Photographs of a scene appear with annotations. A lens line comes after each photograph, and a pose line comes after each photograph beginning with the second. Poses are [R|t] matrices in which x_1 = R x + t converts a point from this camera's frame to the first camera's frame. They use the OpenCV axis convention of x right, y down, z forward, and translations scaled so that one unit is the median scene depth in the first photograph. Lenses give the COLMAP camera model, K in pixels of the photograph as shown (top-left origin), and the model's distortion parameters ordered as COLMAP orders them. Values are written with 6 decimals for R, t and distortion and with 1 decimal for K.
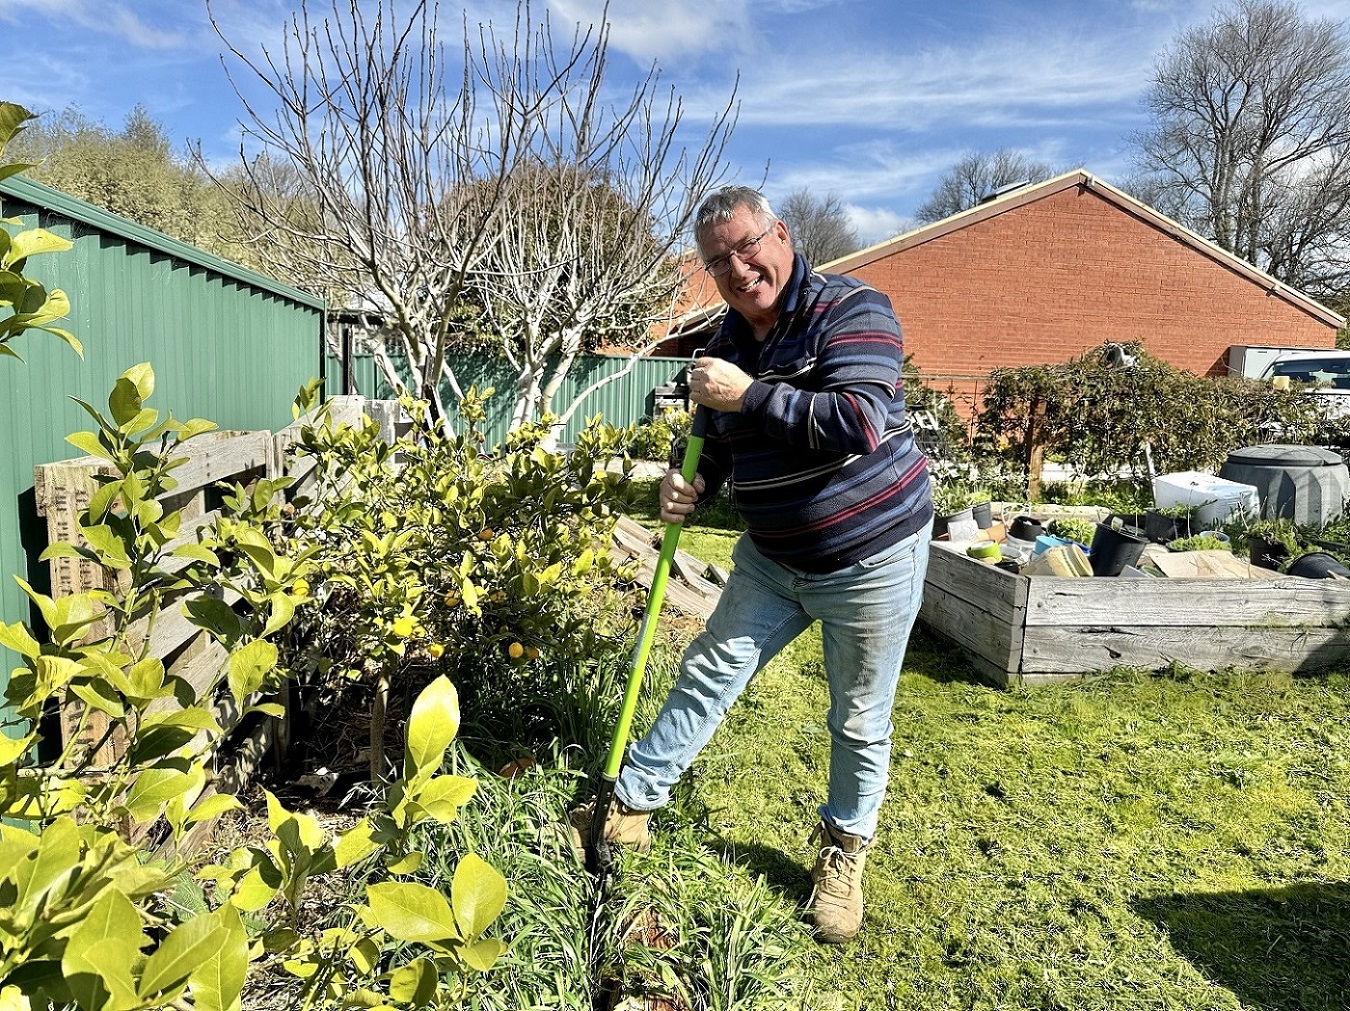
lens RADIAL K [[996.3, 0, 675.0], [0, 996.3, 505.5], [0, 0, 1]] dist [0.000507, -0.000007]
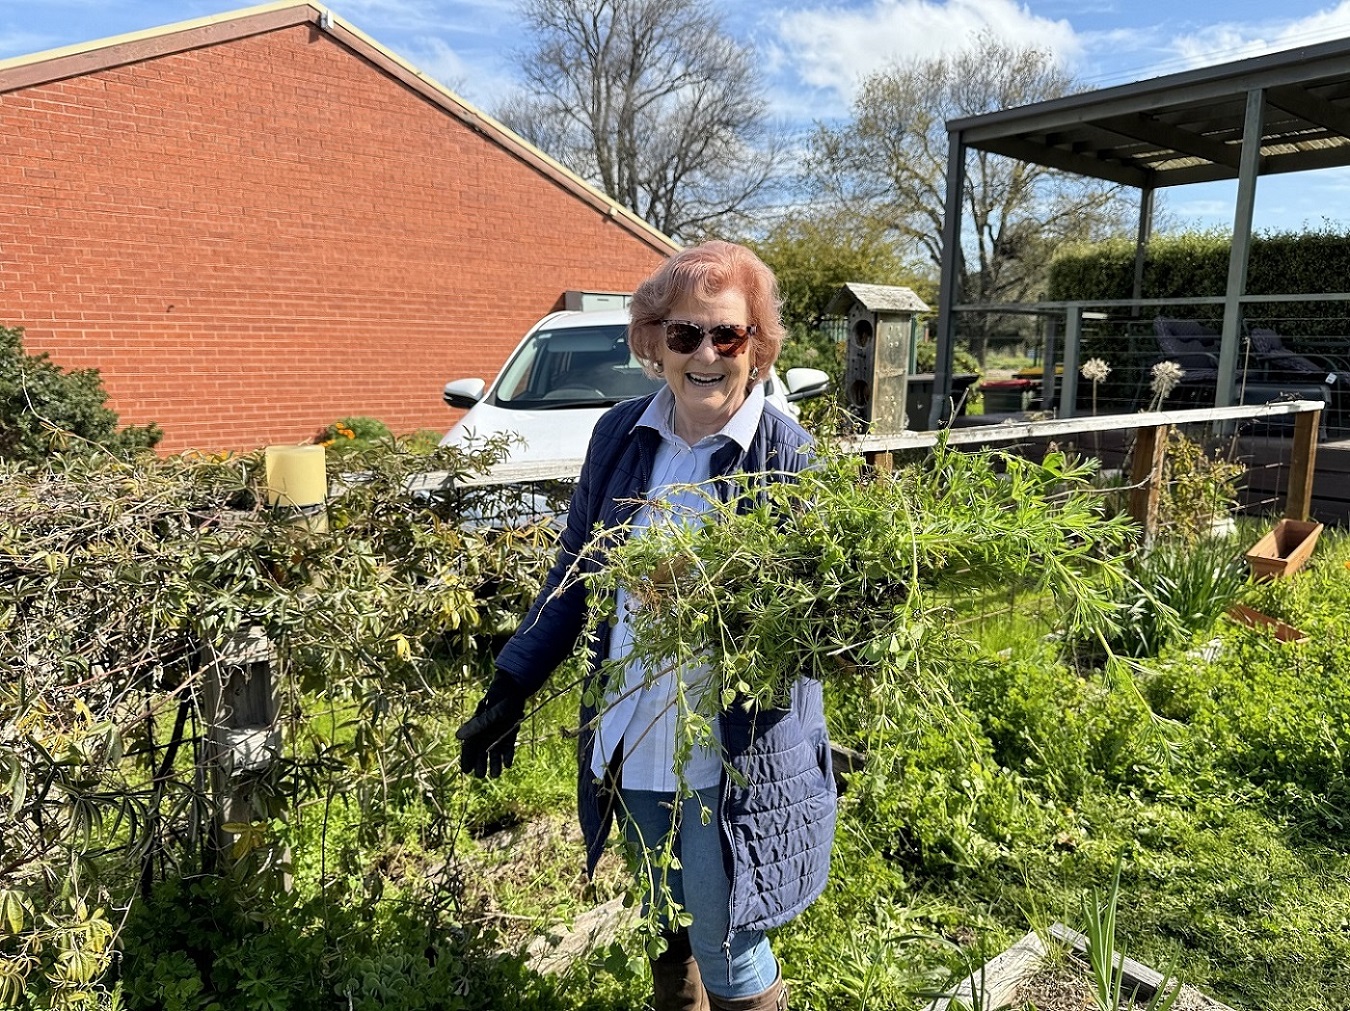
lens RADIAL K [[996.3, 0, 675.0], [0, 996.3, 505.5], [0, 0, 1]] dist [0.000507, -0.000007]
pose [[0.860081, -0.101459, 0.499967, 0.110677], [0.069601, 0.994197, 0.082021, -0.025858], [-0.505387, -0.035747, 0.862152, 0.145924]]
